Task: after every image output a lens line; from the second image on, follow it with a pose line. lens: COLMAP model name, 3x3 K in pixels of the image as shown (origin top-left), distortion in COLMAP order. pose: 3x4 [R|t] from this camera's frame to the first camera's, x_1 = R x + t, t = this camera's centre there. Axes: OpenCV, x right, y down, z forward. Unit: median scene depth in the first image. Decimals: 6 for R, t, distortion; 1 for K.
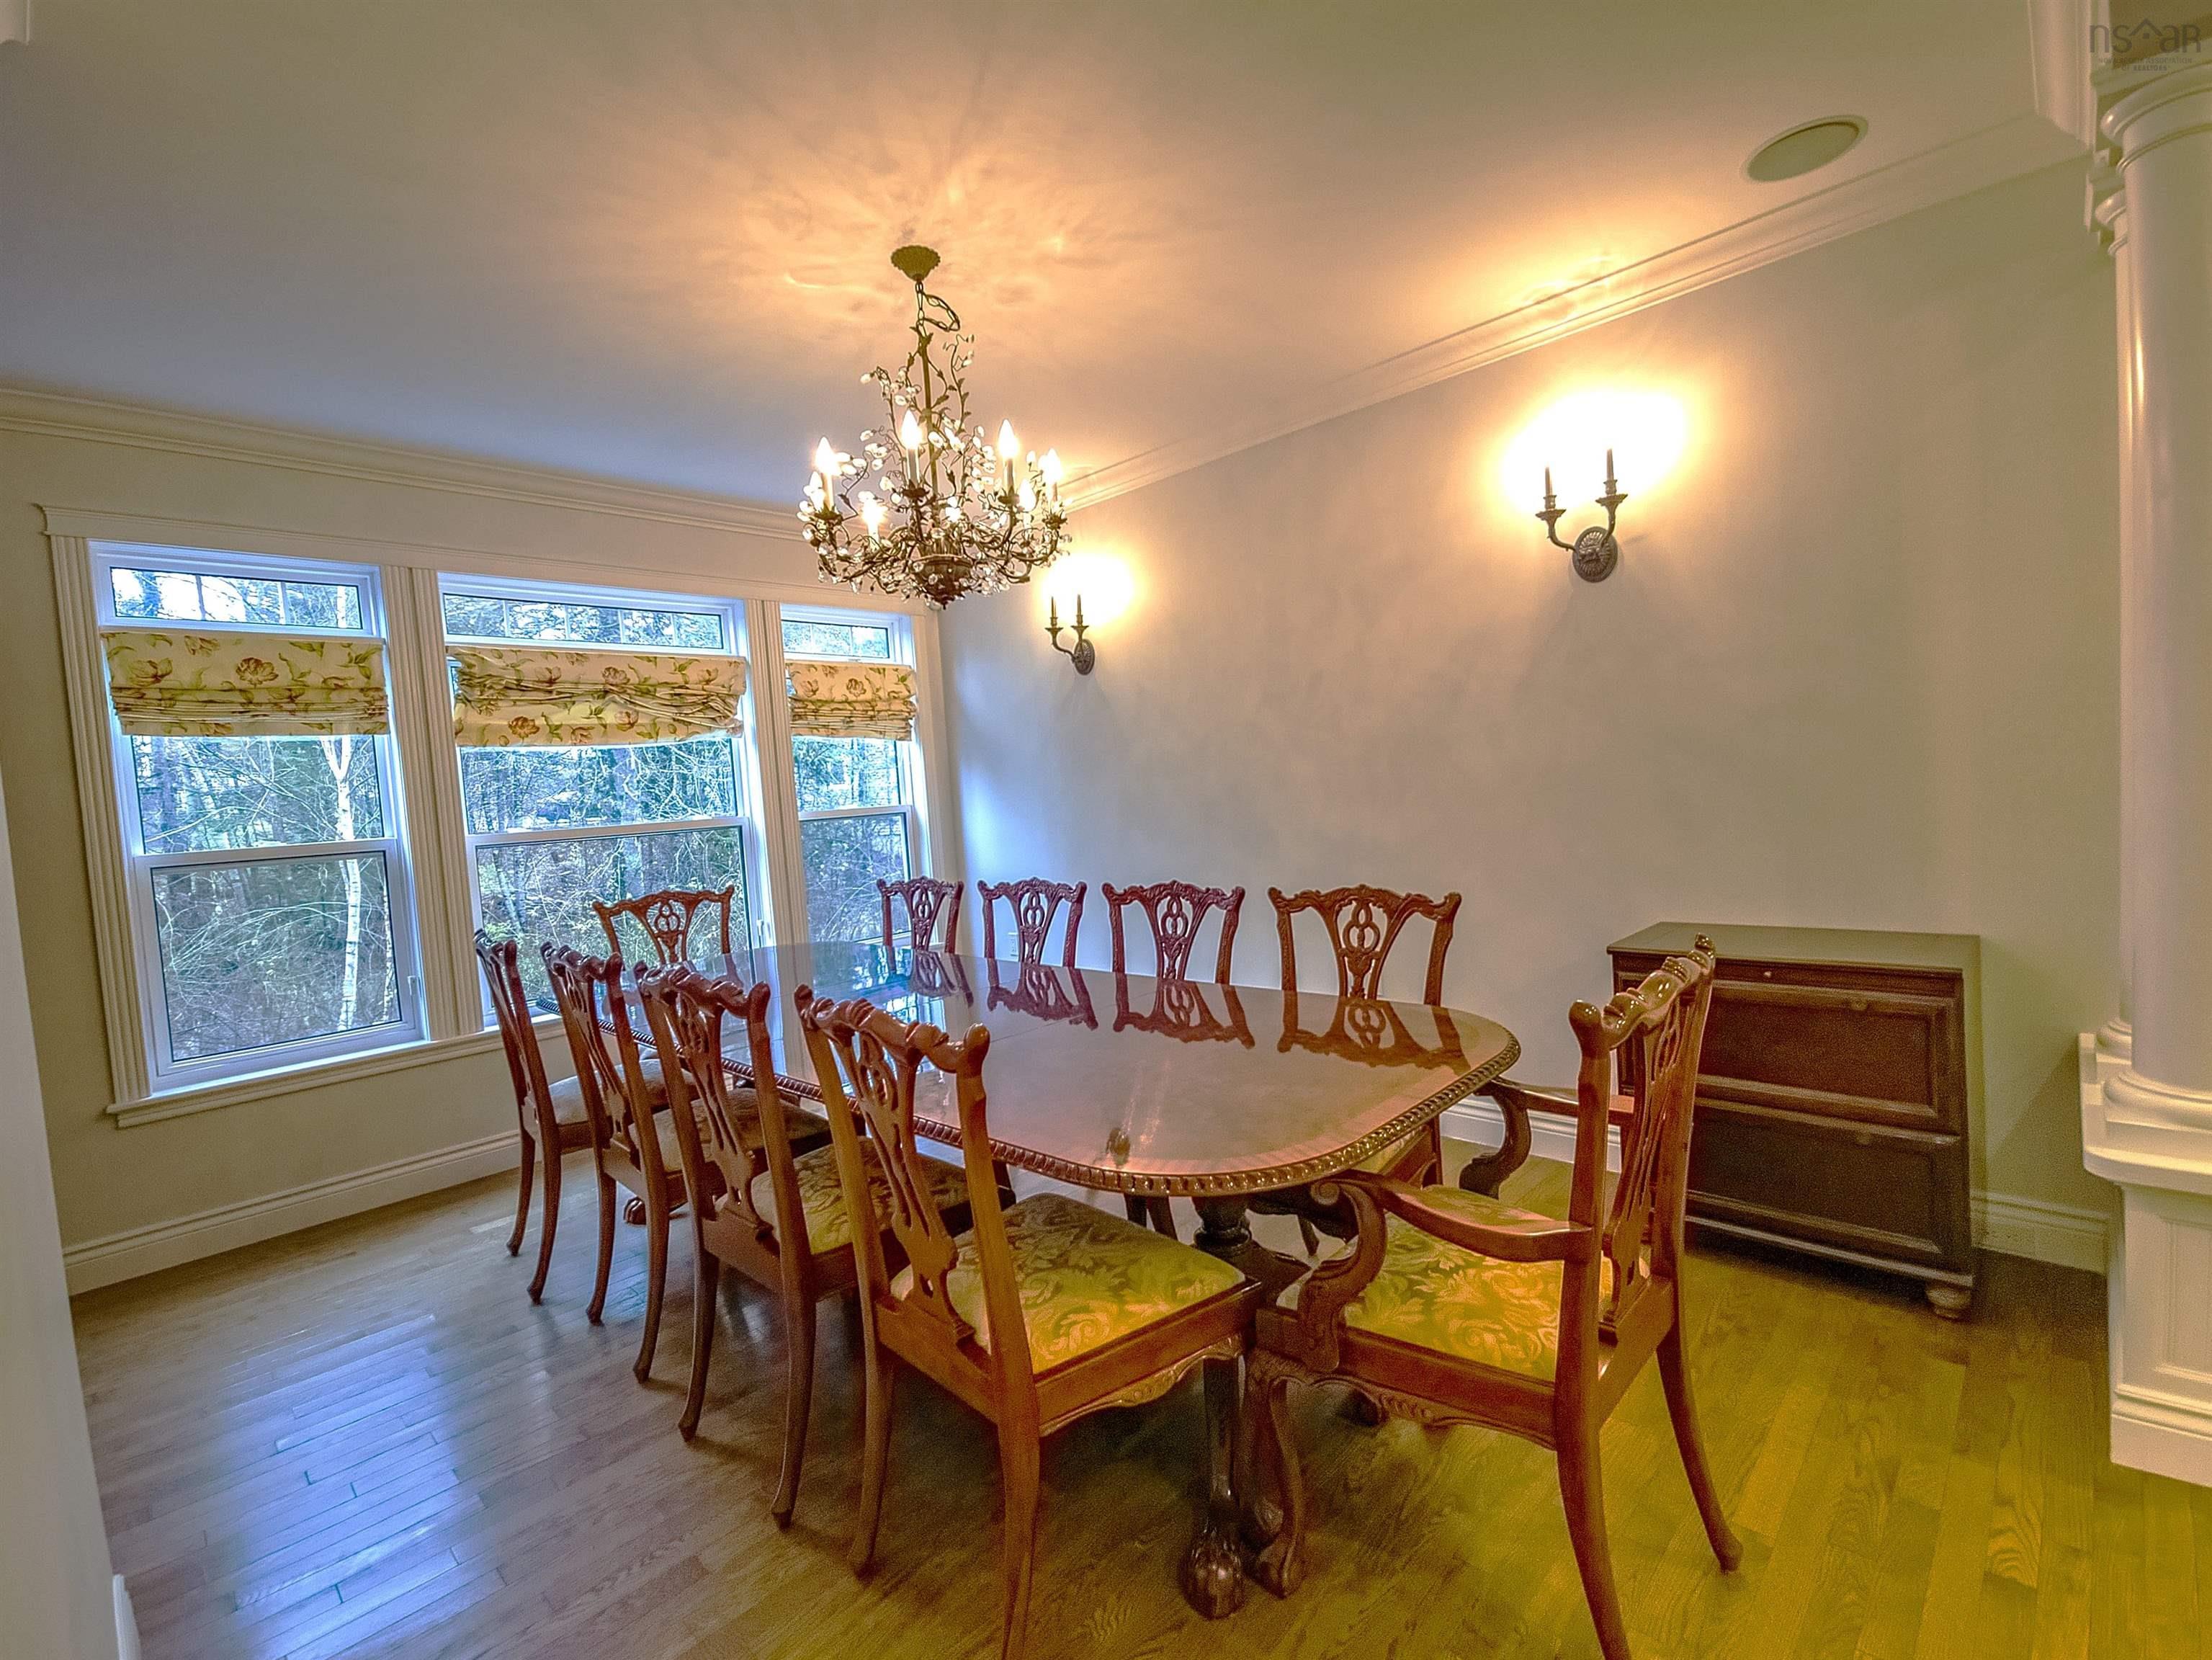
lens RADIAL K [[907.3, 0, 1107.0], [0, 907.3, 842.3], [0, 0, 1]] dist [0.012559, -0.008048]
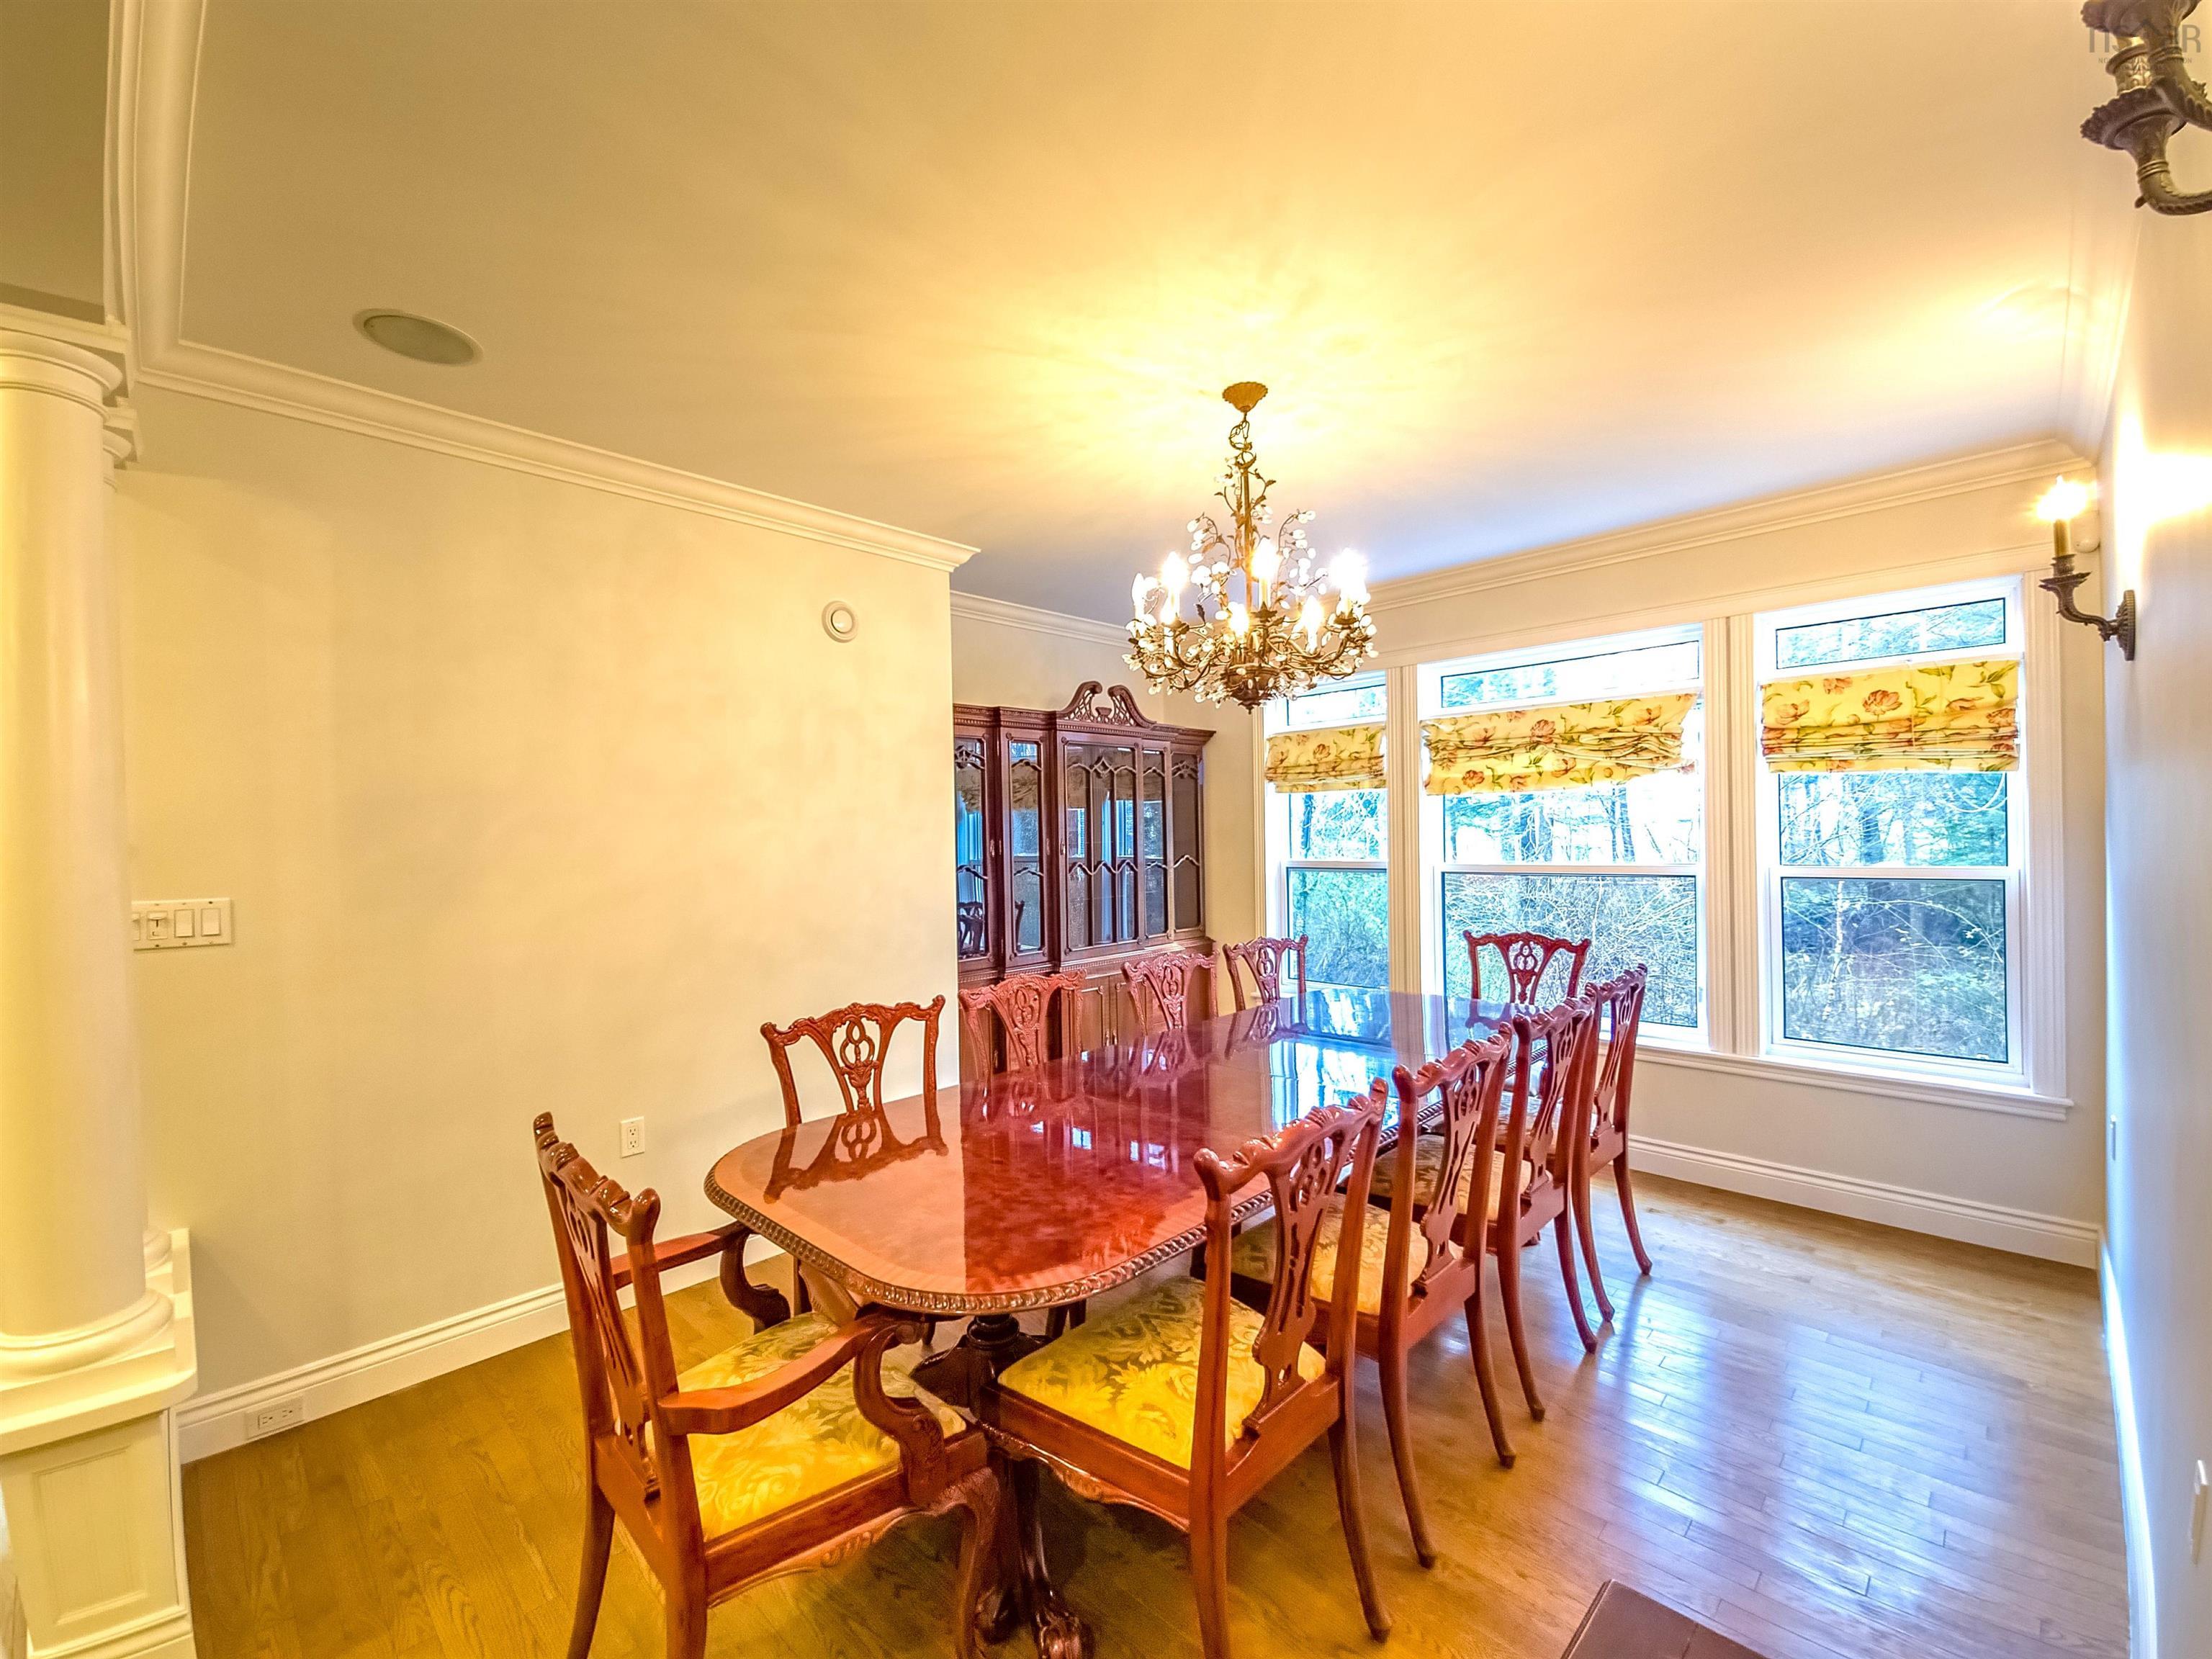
lens RADIAL K [[907.2, 0, 1107.0], [0, 907.2, 841.8], [0, 0, 1]] dist [0.012559, -0.008048]
pose [[0.054807, 0.046215, -0.997427, 0.506640], [-0.072164, 0.996499, 0.042206, -0.056349], [0.995886, 0.069665, 0.057950, 0.431925]]
